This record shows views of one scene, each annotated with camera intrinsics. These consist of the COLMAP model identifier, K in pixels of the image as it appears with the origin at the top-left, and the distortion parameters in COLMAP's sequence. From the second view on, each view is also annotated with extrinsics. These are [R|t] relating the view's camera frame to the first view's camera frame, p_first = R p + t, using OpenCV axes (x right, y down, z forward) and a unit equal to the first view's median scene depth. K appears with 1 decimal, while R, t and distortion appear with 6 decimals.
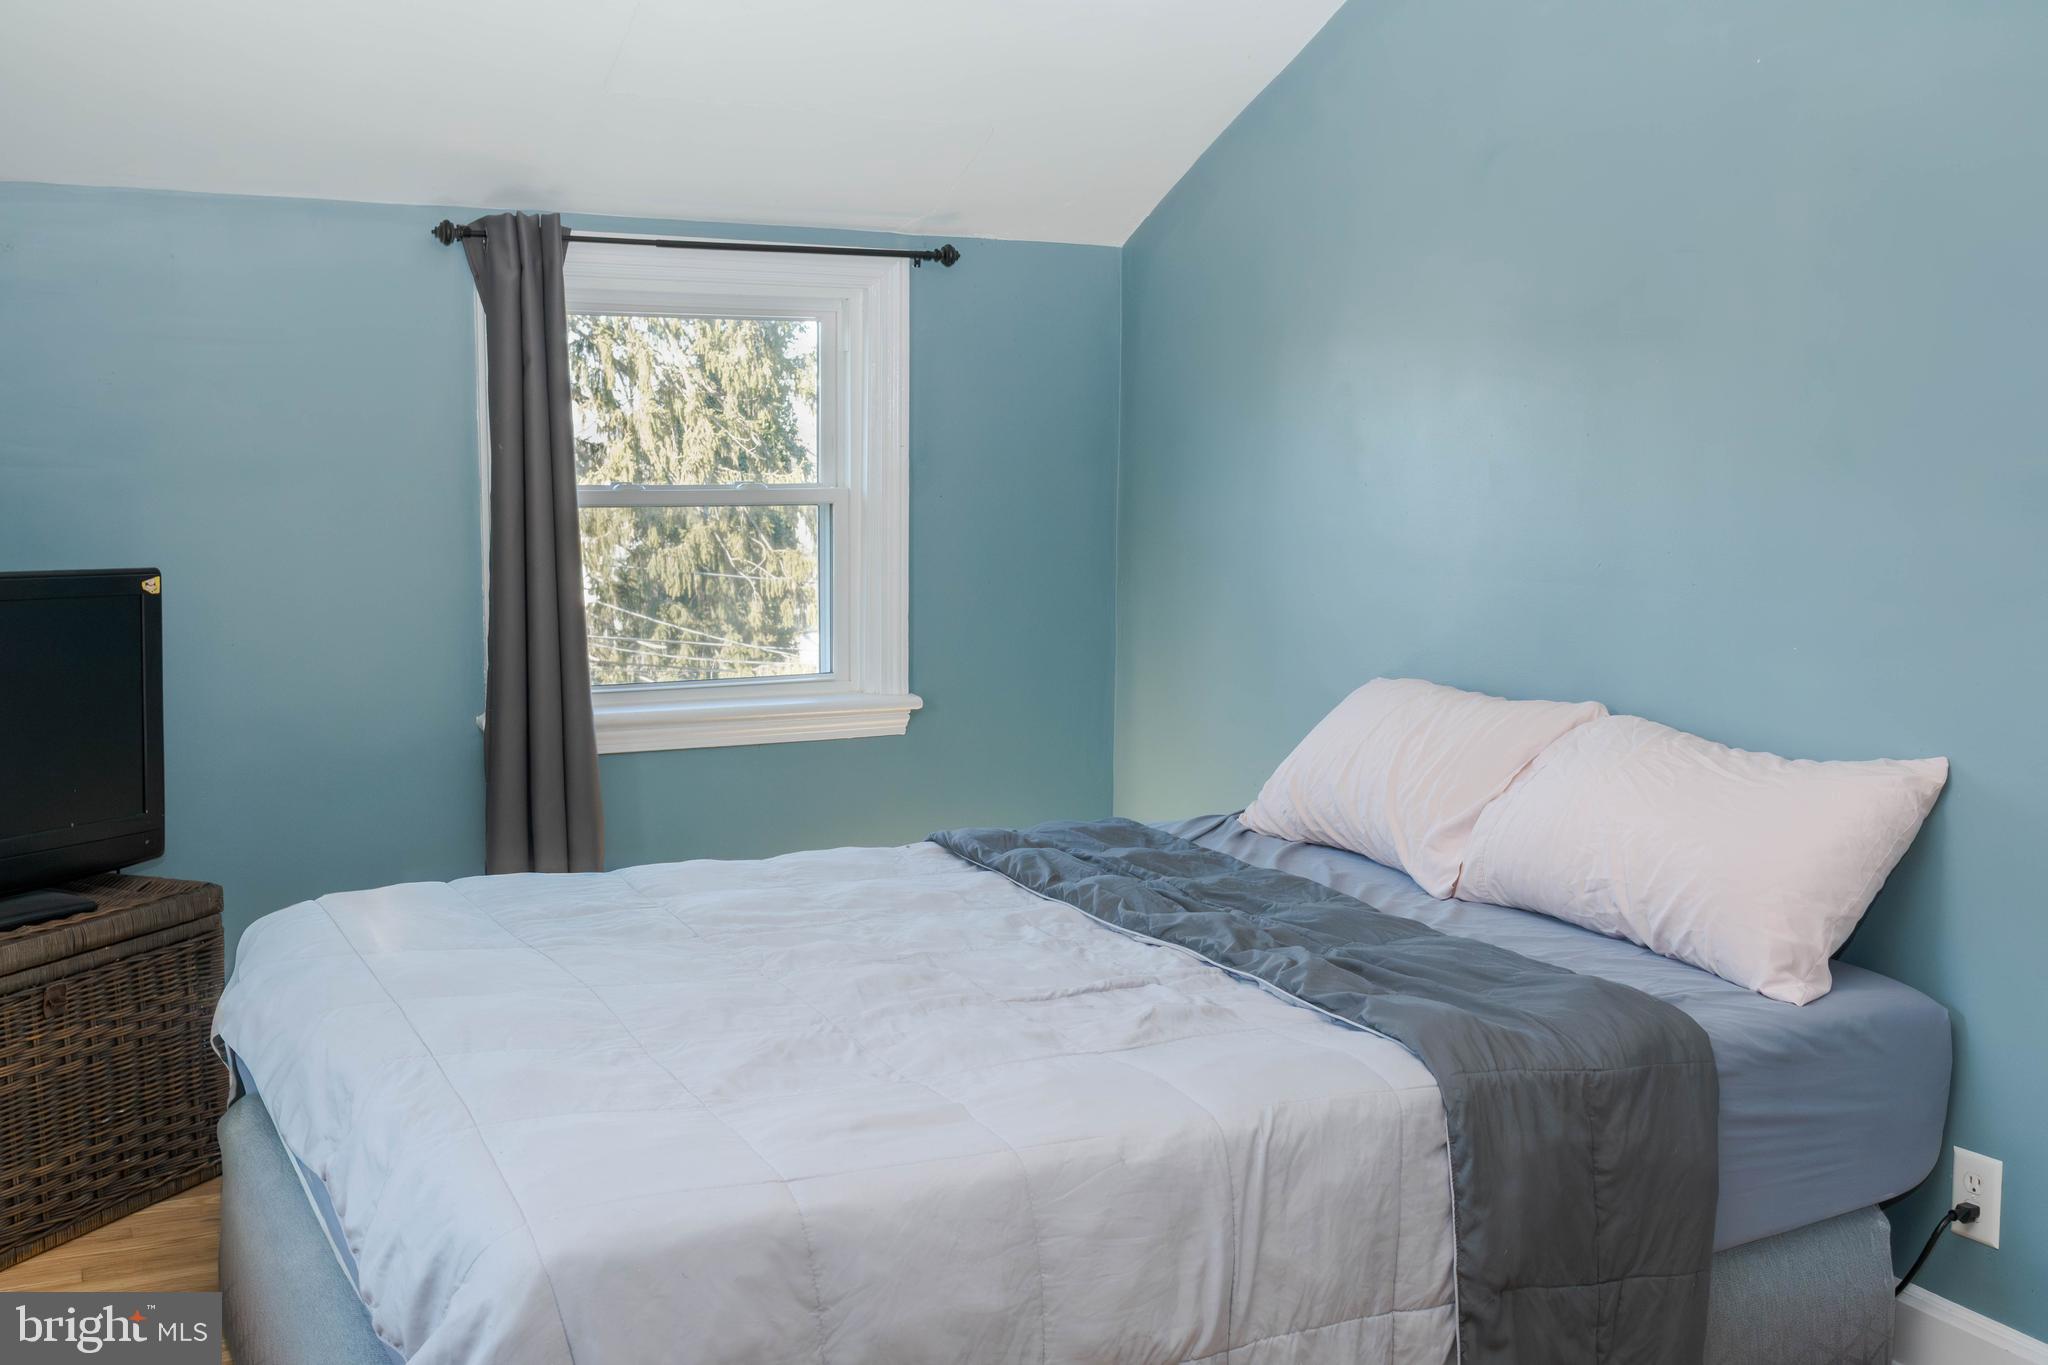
lens RADIAL K [[1987.4, 0, 1024.0], [0, 1987.4, 682.5], [0, 0, 1]] dist [-0.009494, -0.003028]
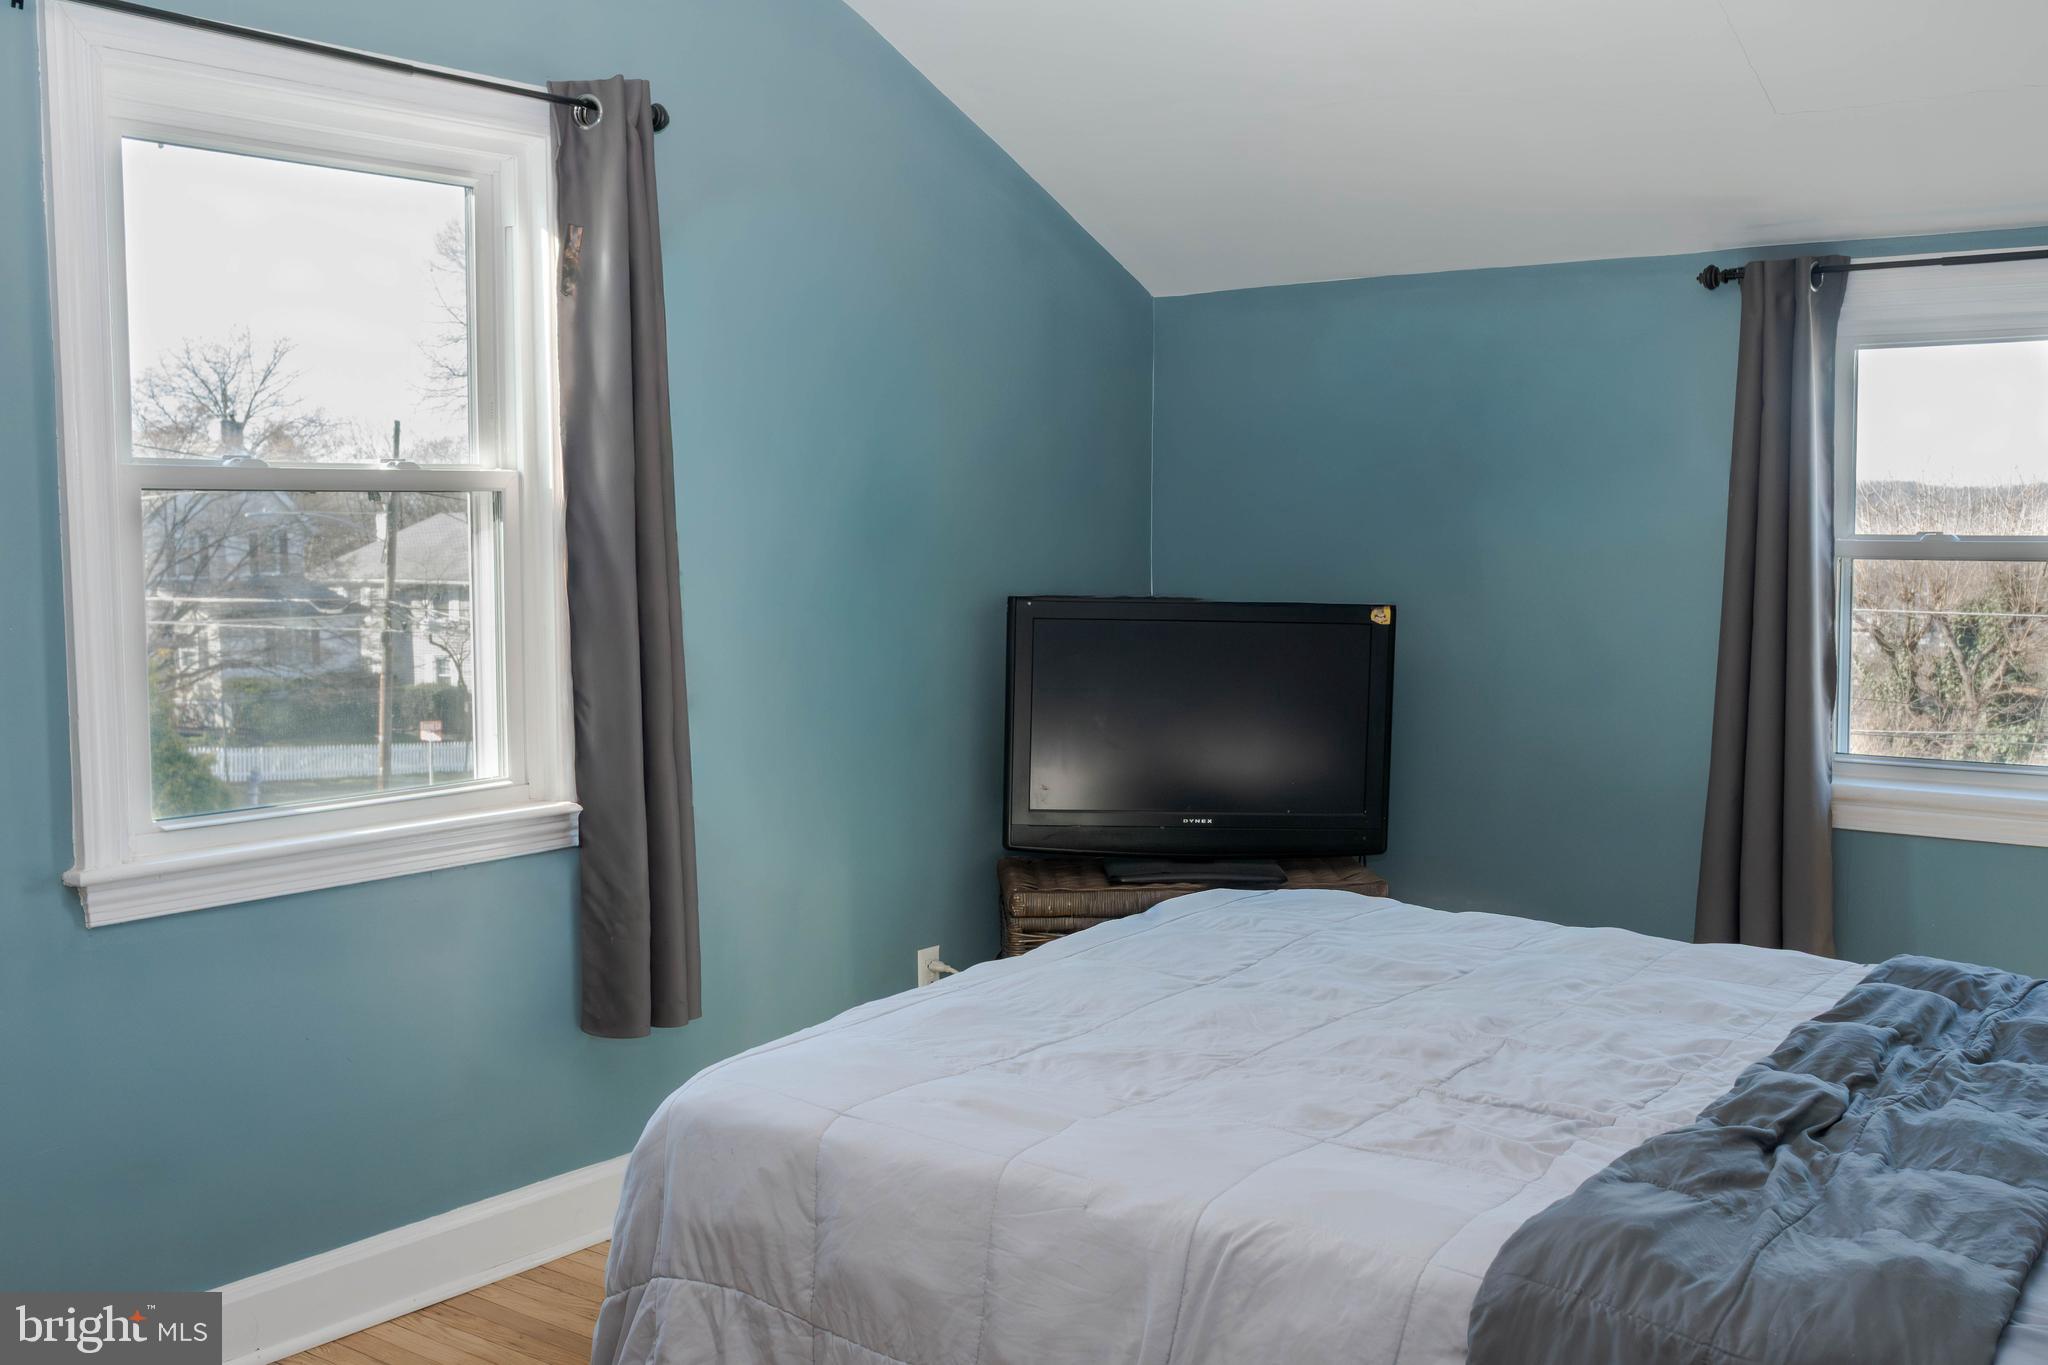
lens RADIAL K [[2054.5, 0, 1024.0], [0, 2054.5, 682.5], [0, 0, 1]] dist [-0.002909, -0.002934]
pose [[0.453707, 0.070702, -0.888342, 0.849016], [-0.096562, 0.994879, 0.029864, -0.043690], [0.885904, 0.072231, 0.458210, 0.440986]]
